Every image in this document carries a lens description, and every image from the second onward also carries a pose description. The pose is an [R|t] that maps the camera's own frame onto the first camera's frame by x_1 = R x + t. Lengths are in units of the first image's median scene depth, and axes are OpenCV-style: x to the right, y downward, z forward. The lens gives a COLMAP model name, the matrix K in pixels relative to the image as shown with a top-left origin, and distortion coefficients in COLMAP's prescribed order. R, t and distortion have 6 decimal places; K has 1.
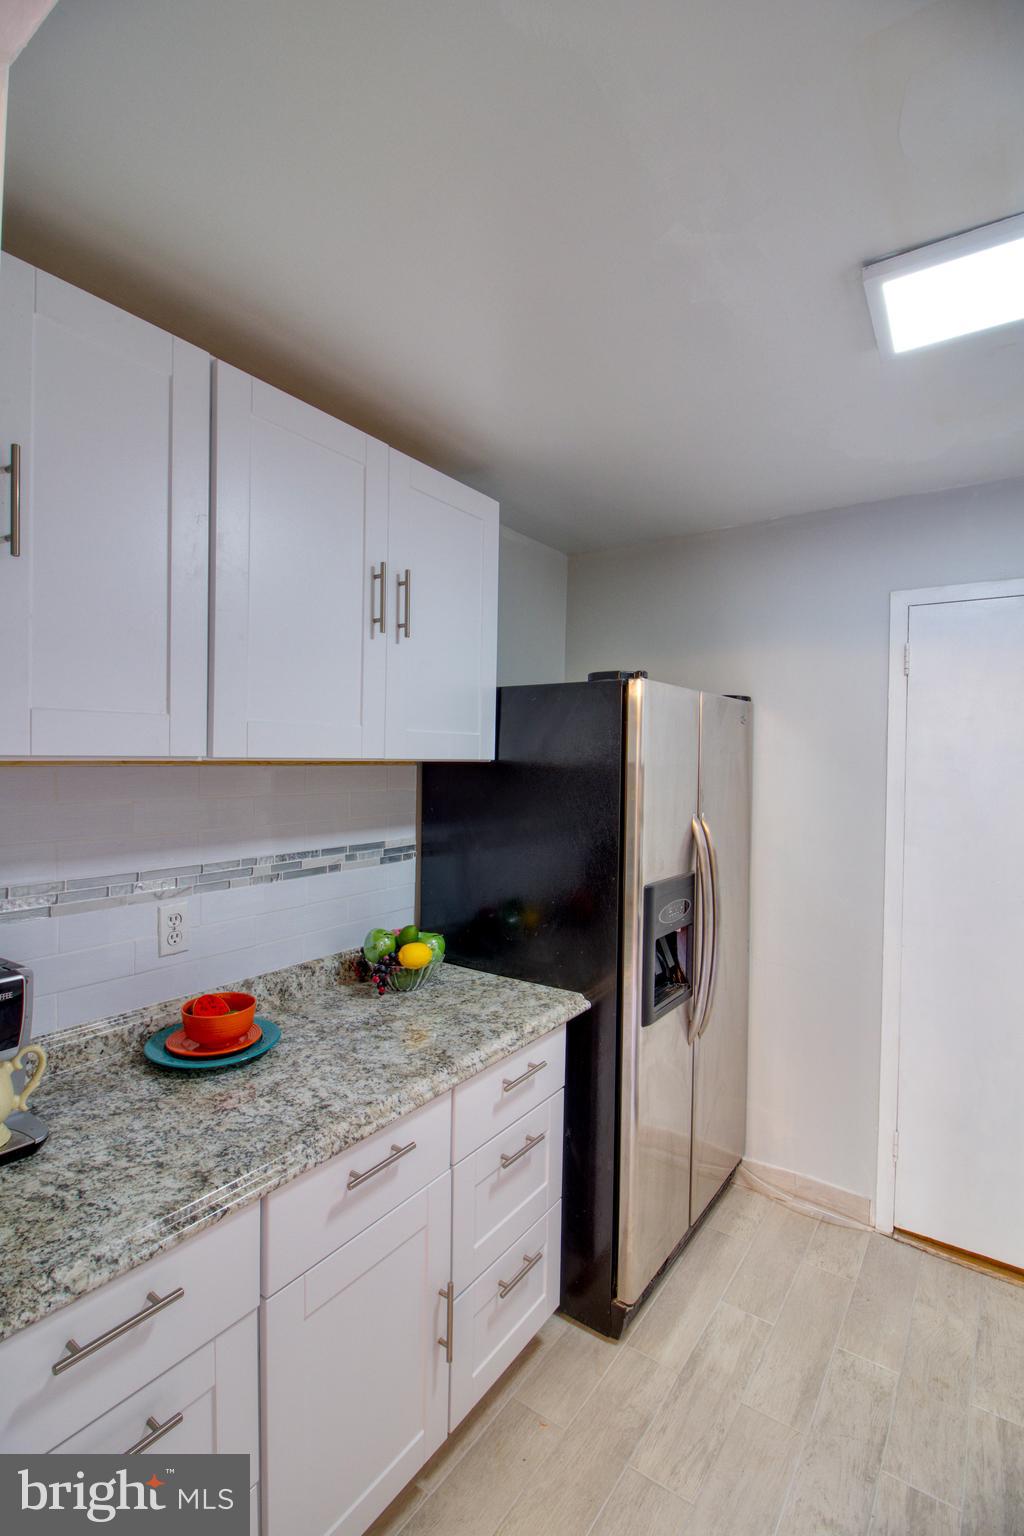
lens RADIAL K [[709.7, 0, 499.7], [0, 709.7, 767.2], [0, 0, 1]] dist [-0.002891, -0.010054]
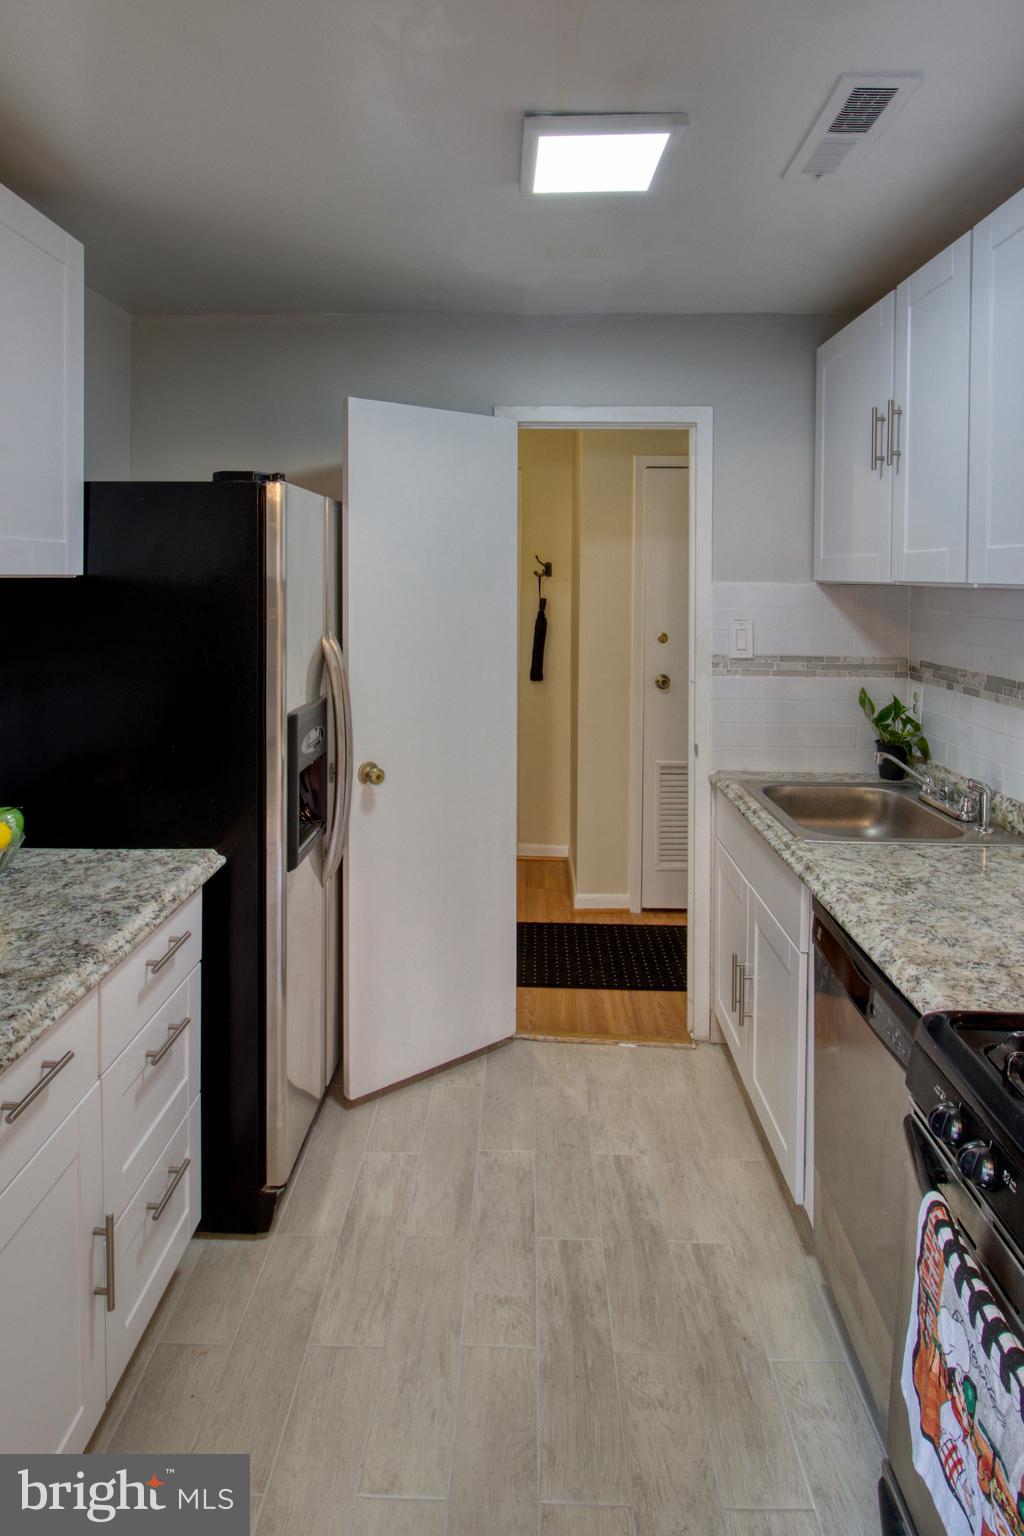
lens RADIAL K [[883.8, 0, 506.8], [0, 883.8, 591.8], [0, 0, 1]] dist [-0.004548, -0.008146]
pose [[0.826455, -0.019529, 0.562664, -0.199844], [0.013589, 0.999799, 0.014742, 0.000544], [-0.562839, -0.004537, 0.826554, -0.075985]]
